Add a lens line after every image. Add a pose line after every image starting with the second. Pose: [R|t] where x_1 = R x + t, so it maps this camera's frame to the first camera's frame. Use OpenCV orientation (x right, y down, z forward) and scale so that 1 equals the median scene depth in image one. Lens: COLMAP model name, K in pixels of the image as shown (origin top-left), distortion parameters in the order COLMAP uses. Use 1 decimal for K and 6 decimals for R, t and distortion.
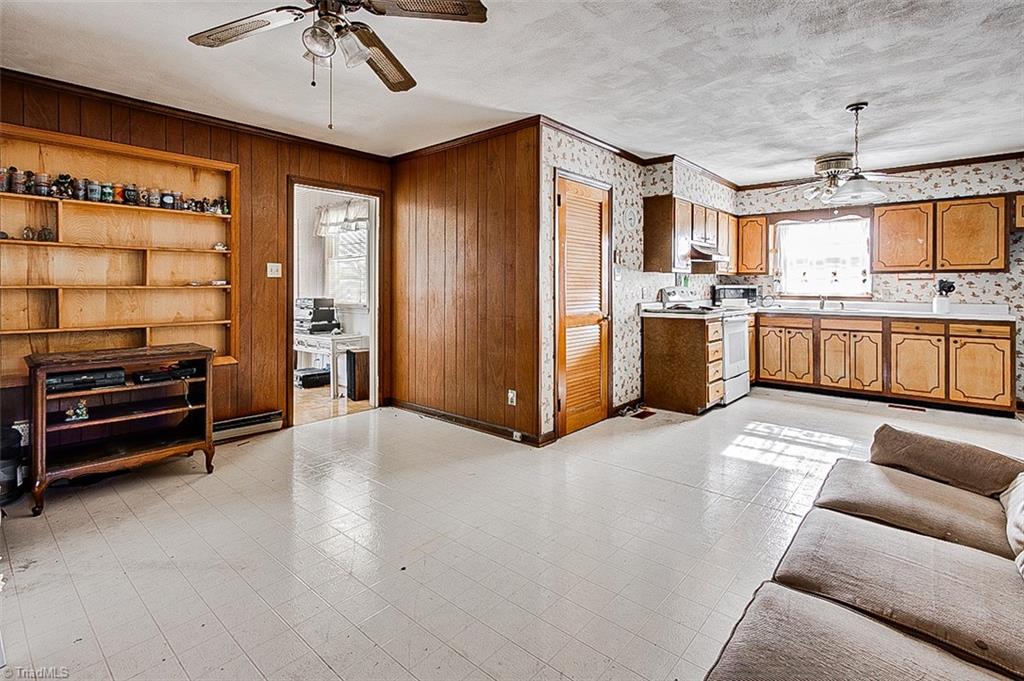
lens RADIAL K [[487.8, 0, 513.9], [0, 487.8, 288.8], [0, 0, 1]] dist [-0.001465, 0.000166]
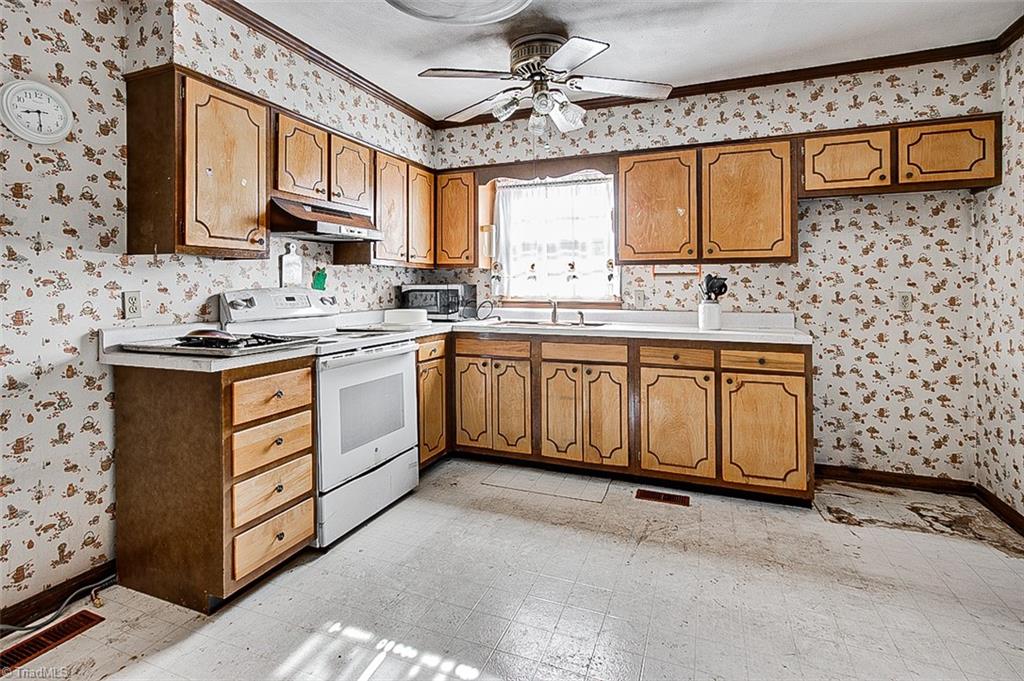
lens RADIAL K [[495.6, 0, 510.4], [0, 495.6, 282.6], [0, 0, 1]] dist [-0.008050, -0.000853]
pose [[0.945339, -0.002860, 0.326075, 0.434062], [0.006828, 0.999916, -0.011025, -0.003404], [-0.326017, 0.012649, 0.945279, 0.488942]]
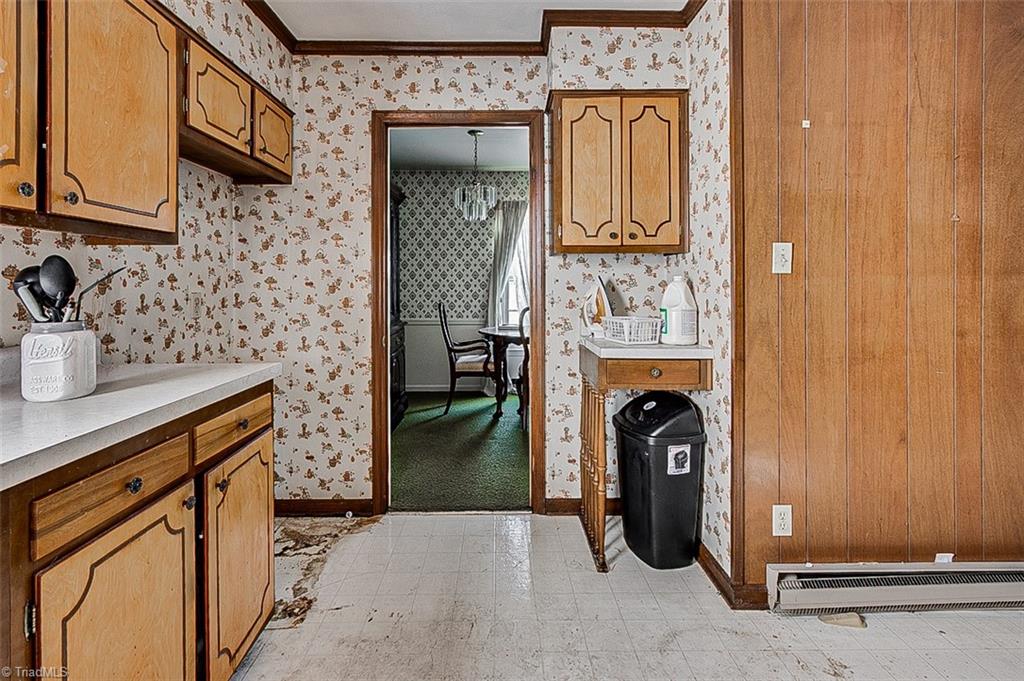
lens RADIAL K [[495.6, 0, 510.4], [0, 495.6, 282.6], [0, 0, 1]] dist [-0.008050, -0.000853]
pose [[-0.660226, -0.002577, 0.751063, 0.545047], [-0.000870, 0.999996, 0.002666, -0.006772], [-0.751067, 0.001107, -0.660225, 0.986988]]
